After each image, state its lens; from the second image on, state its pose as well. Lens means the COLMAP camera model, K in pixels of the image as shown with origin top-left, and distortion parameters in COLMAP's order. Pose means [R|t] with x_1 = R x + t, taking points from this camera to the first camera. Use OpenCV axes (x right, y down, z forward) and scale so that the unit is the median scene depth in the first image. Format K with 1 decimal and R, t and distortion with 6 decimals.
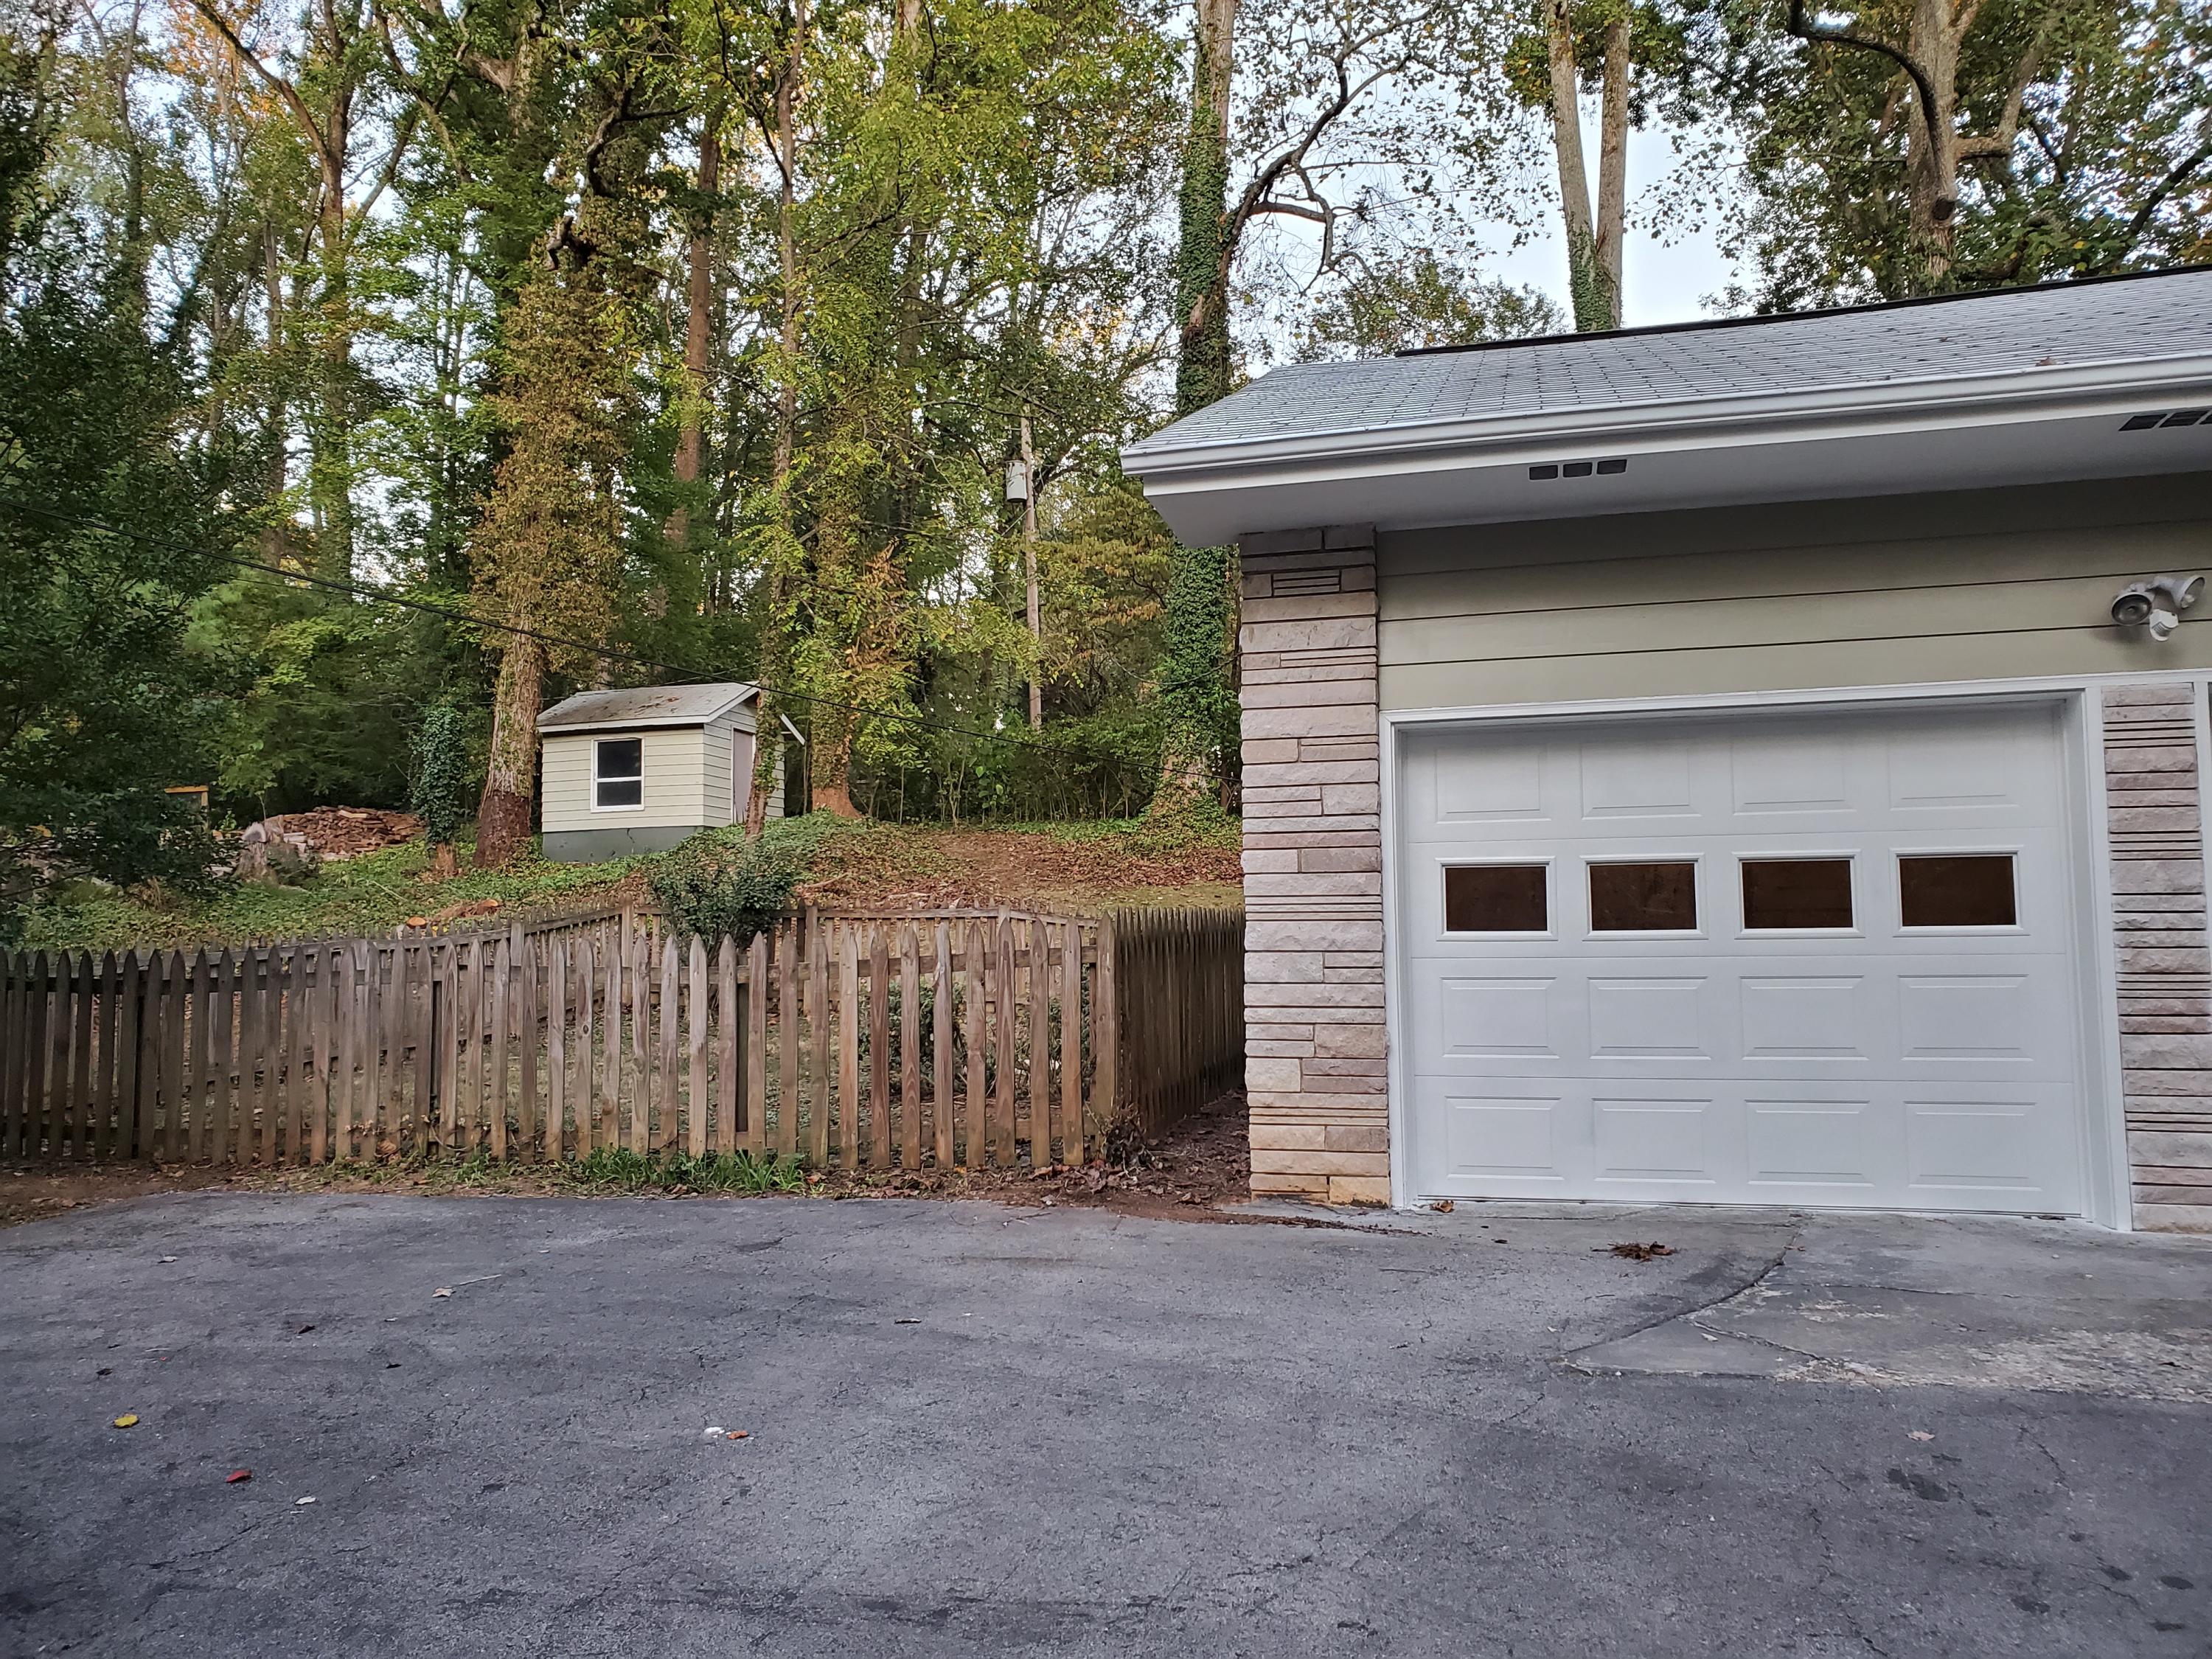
lens RADIAL K [[1721.9, 0, 1108.9], [0, 1721.9, 828.4], [0, 0, 1]] dist [0.011814, 0.021355]
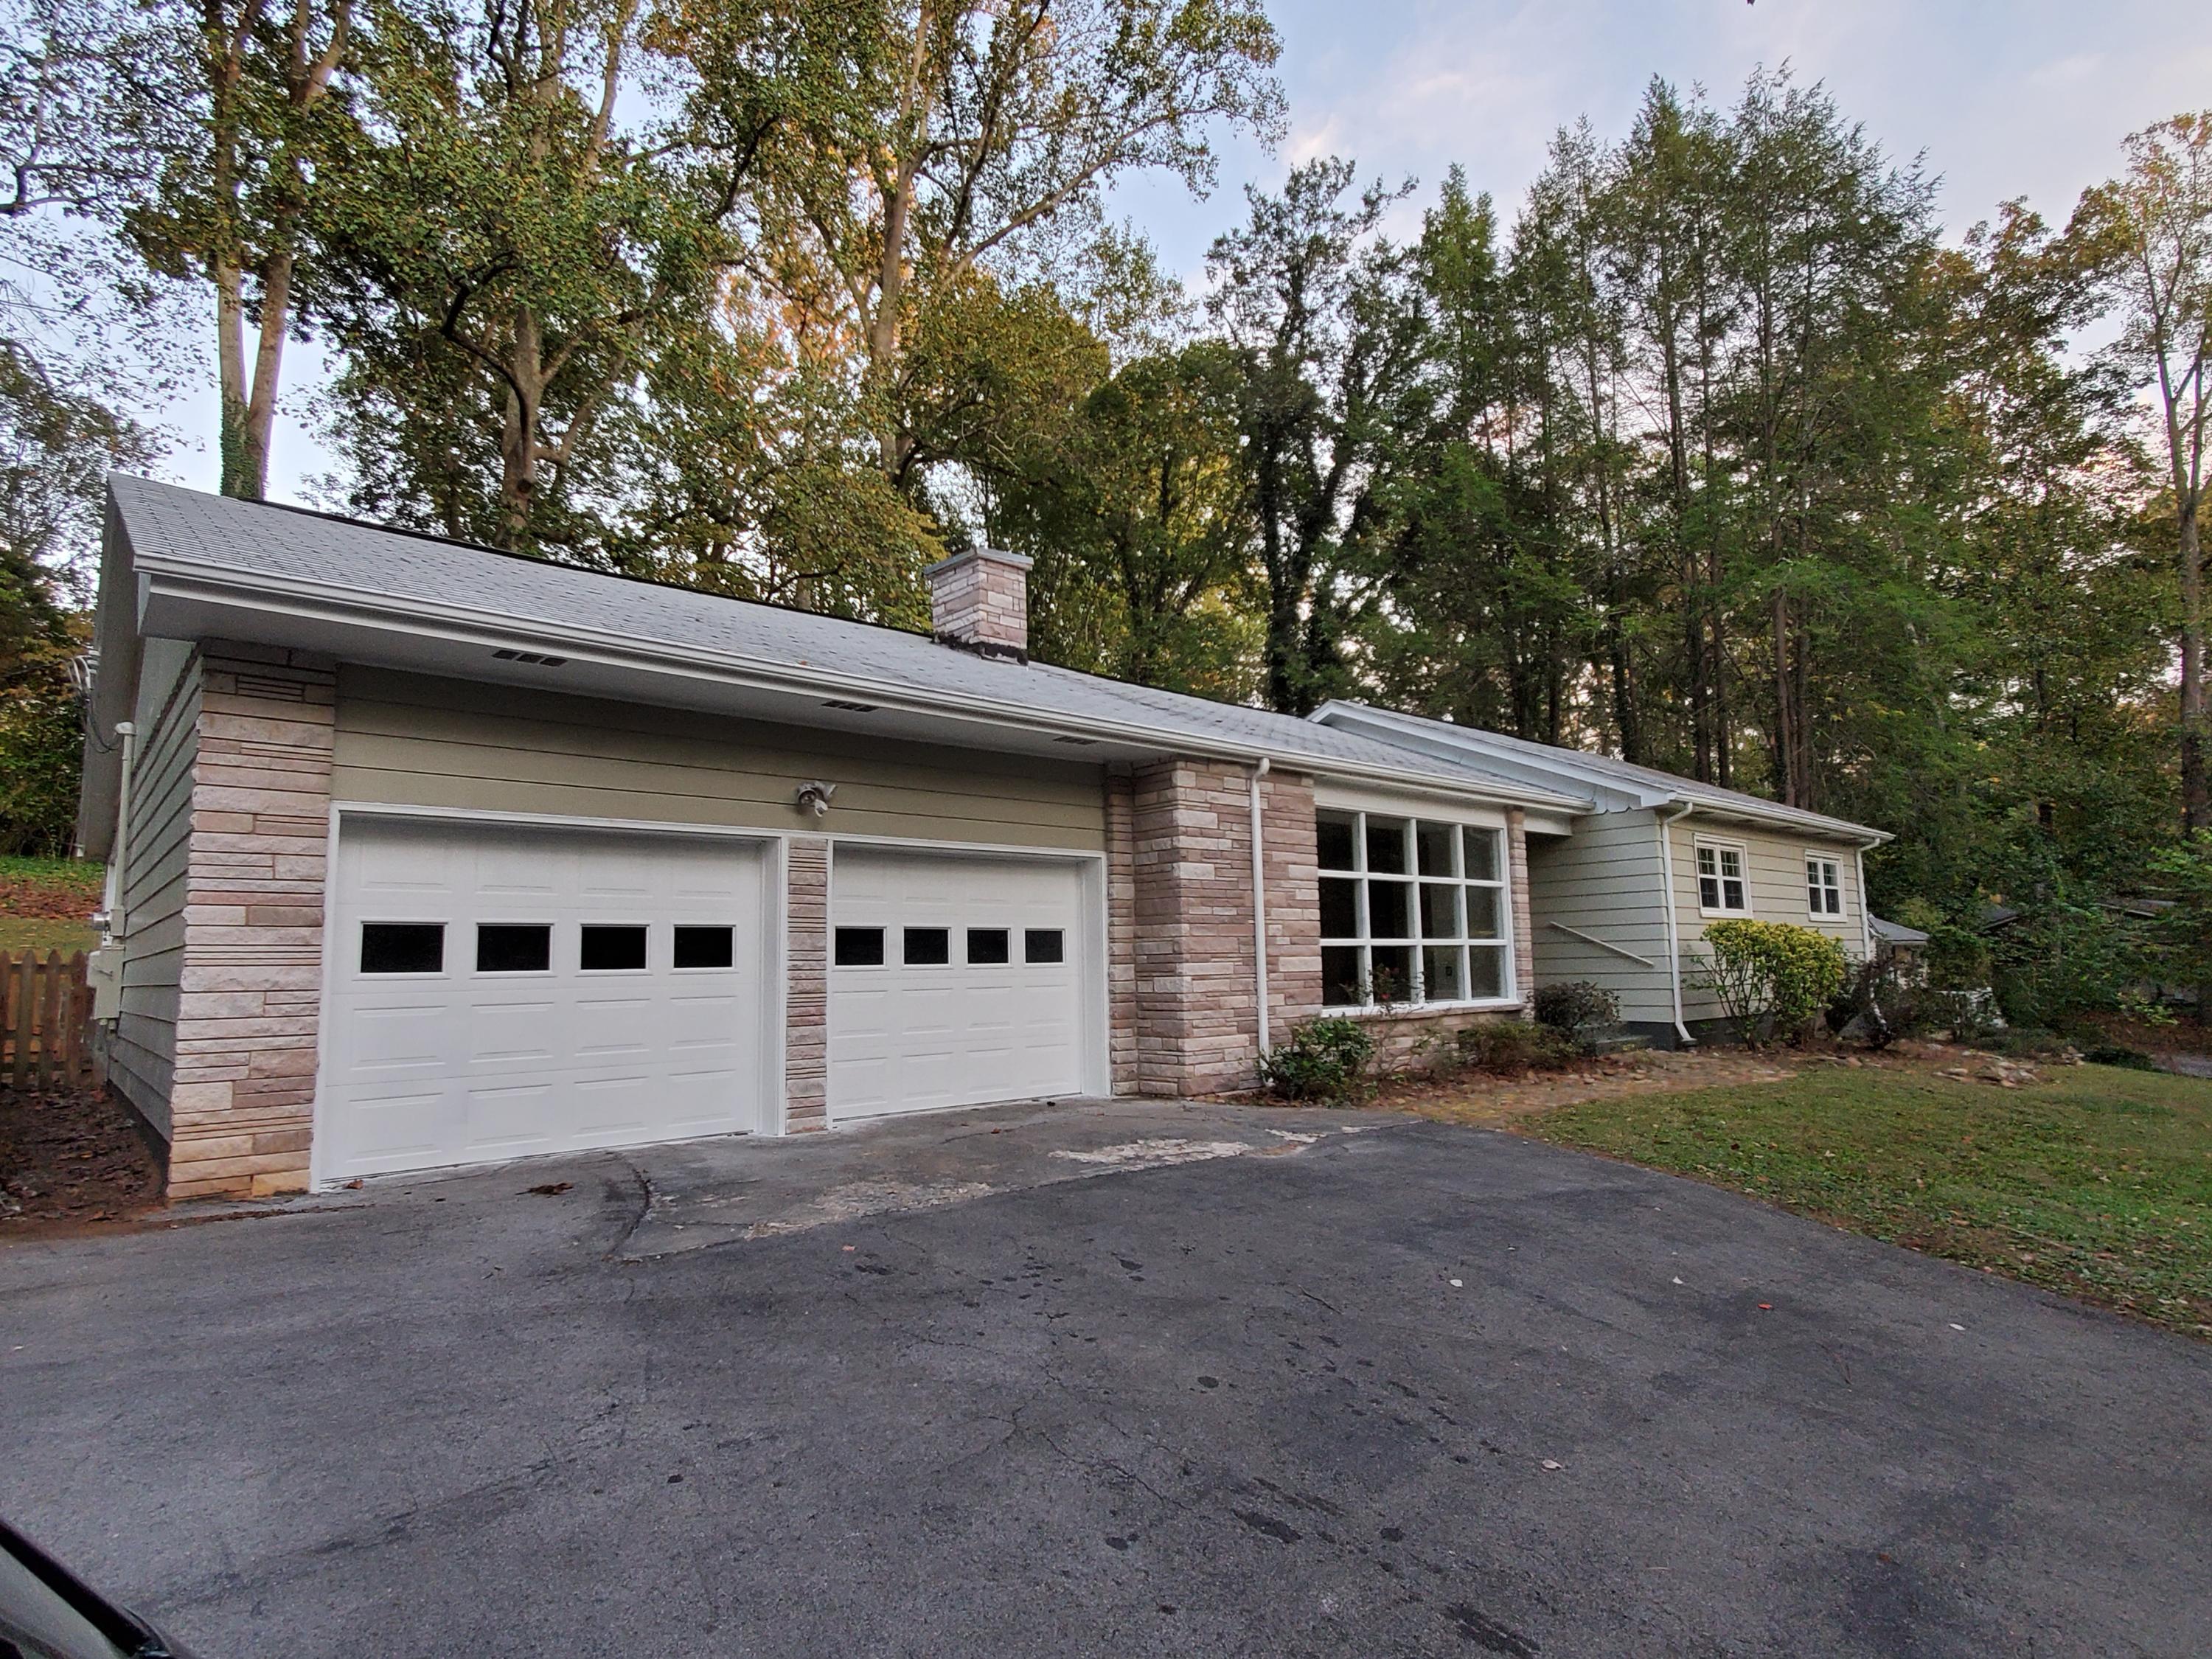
lens RADIAL K [[1168.8, 0, 1086.7], [0, 1168.8, 844.9], [0, 0, 1]] dist [0.014348, -0.001687]
pose [[0.556661, 0.084120, 0.826470, -0.246888], [-0.053472, 0.996425, -0.065403, -0.008291], [-0.829017, -0.007786, 0.559169, 0.041637]]
